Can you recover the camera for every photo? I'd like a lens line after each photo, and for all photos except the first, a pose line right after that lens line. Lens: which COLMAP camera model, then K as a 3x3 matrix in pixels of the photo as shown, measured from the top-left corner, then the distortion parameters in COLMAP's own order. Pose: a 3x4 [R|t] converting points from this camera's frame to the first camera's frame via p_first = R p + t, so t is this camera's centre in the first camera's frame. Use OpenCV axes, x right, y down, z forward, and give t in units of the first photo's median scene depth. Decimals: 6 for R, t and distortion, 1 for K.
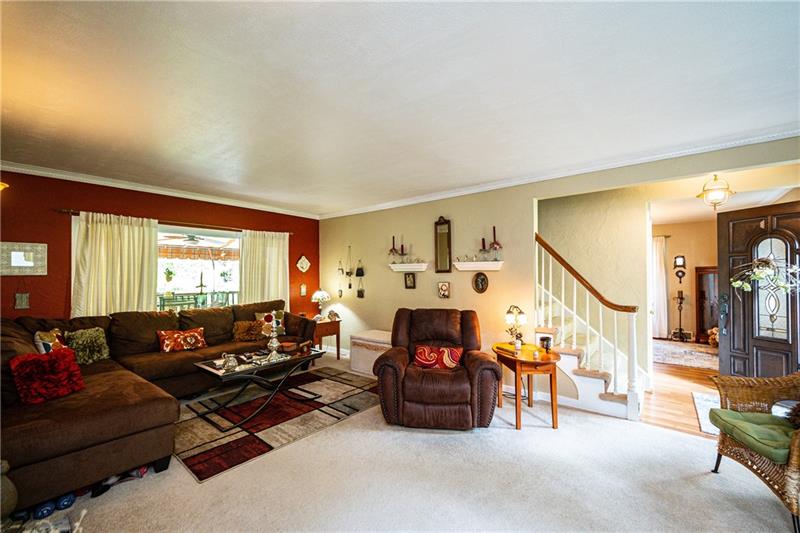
lens RADIAL K [[343.3, 0, 399.7], [0, 343.3, 267.9], [0, 0, 1]] dist [0.004148, -0.000448]
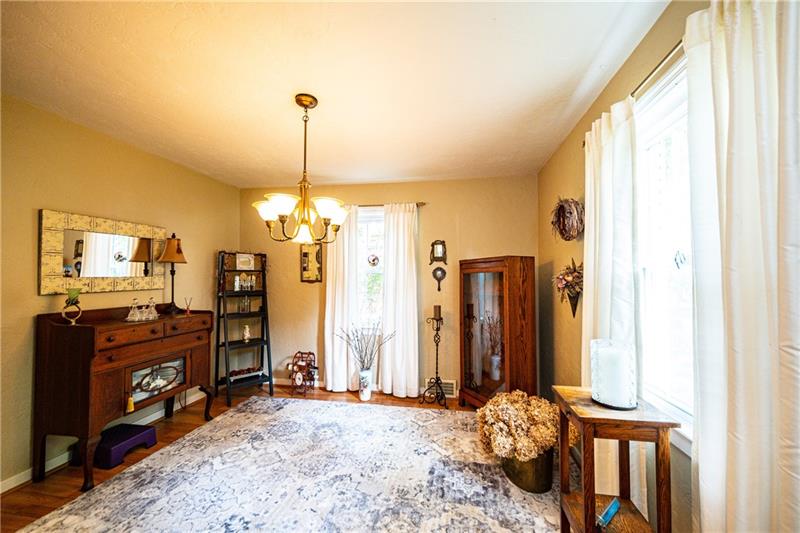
lens RADIAL K [[323.9, 0, 400.9], [0, 323.9, 268.8], [0, 0, 1]] dist [0.000253, 0.000003]
pose [[0.868952, 0.008268, 0.494828, 0.515759], [-0.007093, 0.999966, -0.004253, 0.012941], [-0.494846, 0.000186, 0.868981, 0.591333]]
